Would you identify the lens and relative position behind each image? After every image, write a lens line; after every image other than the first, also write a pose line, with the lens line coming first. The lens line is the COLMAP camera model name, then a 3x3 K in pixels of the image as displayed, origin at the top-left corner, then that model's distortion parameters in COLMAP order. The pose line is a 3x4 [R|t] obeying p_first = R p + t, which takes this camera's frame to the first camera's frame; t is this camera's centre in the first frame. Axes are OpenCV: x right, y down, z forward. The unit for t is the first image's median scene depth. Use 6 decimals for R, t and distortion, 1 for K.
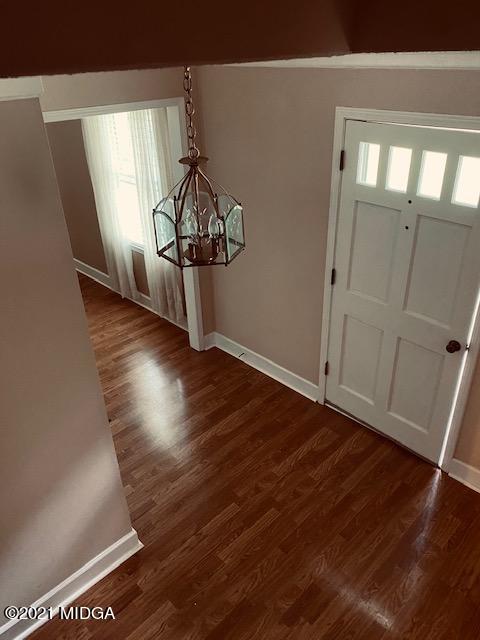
lens RADIAL K [[482.5, 0, 240.7], [0, 482.5, 310.6], [0, 0, 1]] dist [0.001872, 0.000683]
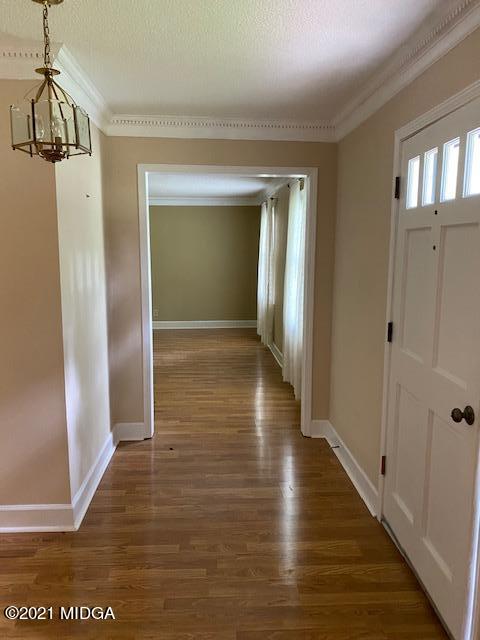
lens RADIAL K [[486.5, 0, 240.0], [0, 486.5, 320.0], [0, 0, 1]] dist [0.044862, -0.000108]
pose [[0.749933, 0.121440, -0.650271, 0.569814], [-0.339443, 0.914367, -0.220706, 0.188049], [0.567784, 0.386244, 0.726936, 0.276187]]
